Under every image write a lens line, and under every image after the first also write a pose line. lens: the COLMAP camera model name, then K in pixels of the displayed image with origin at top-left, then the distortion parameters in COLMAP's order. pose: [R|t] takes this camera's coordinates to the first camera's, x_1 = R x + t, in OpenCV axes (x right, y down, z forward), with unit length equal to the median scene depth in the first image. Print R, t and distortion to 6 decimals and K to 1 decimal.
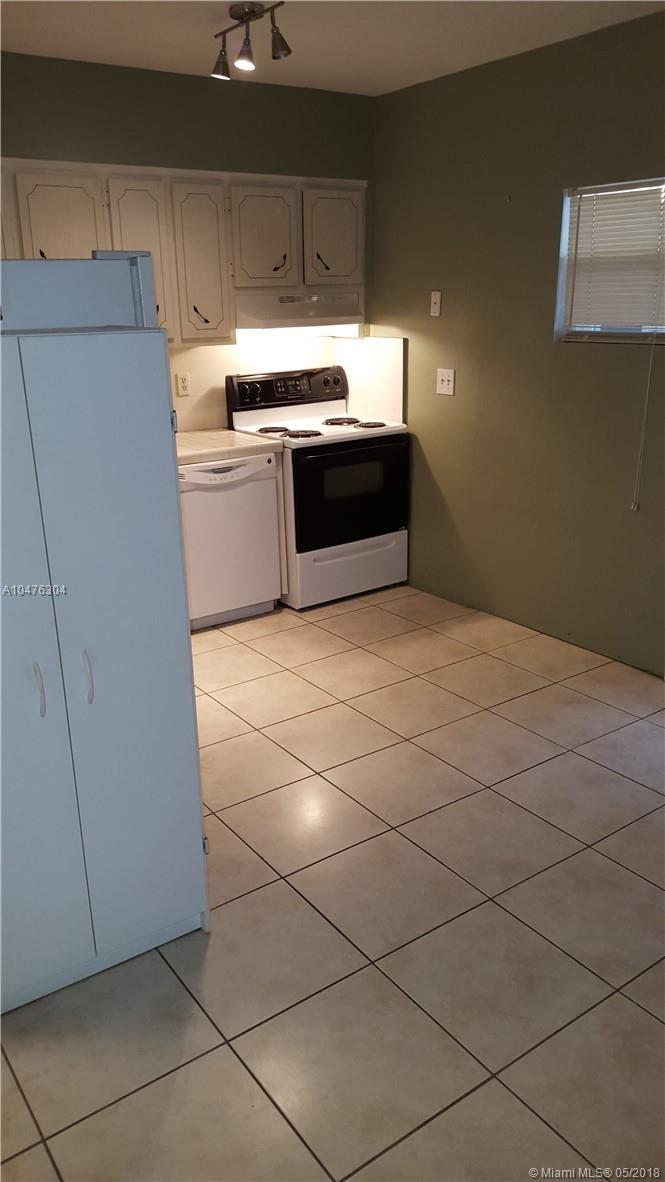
lens RADIAL K [[887.1, 0, 332.5], [0, 887.1, 591.0], [0, 0, 1]] dist [0.099501, -0.006005]
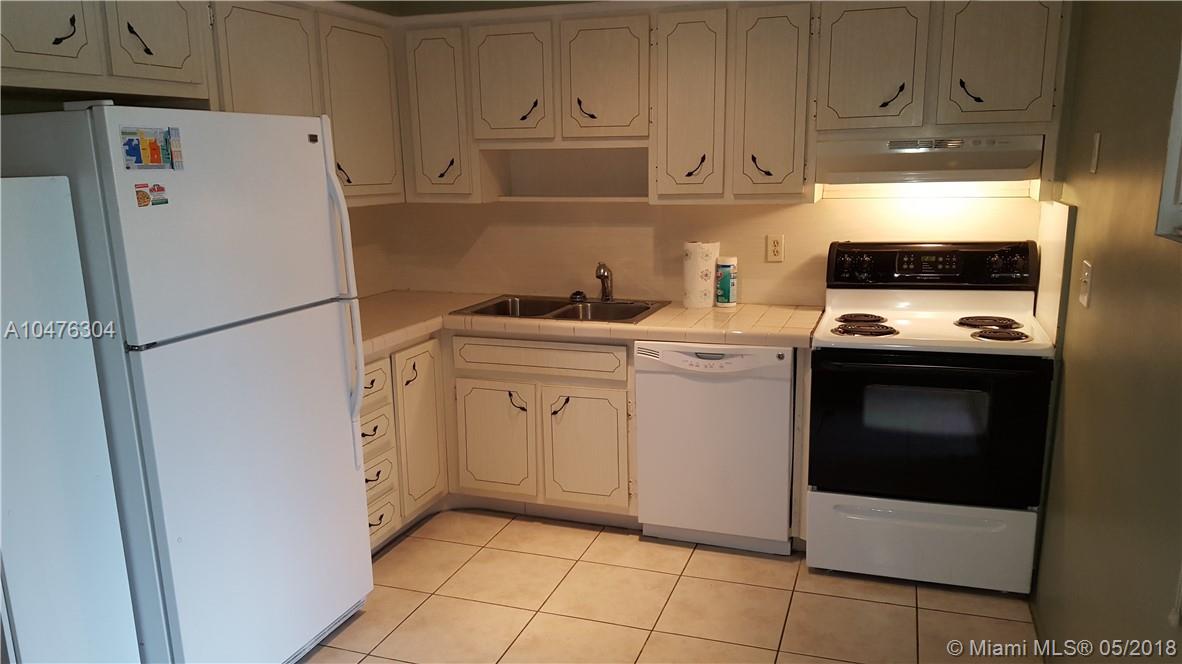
lens RADIAL K [[887.1, 0, 590.4], [0, 887.1, 351.9], [0, 0, 1]] dist [0.099501, -0.006005]
pose [[0.572518, 0.183118, -0.799182, 0.404580], [-0.250937, 0.967099, 0.041827, -0.132366], [0.780547, 0.176598, 0.599633, 0.401090]]
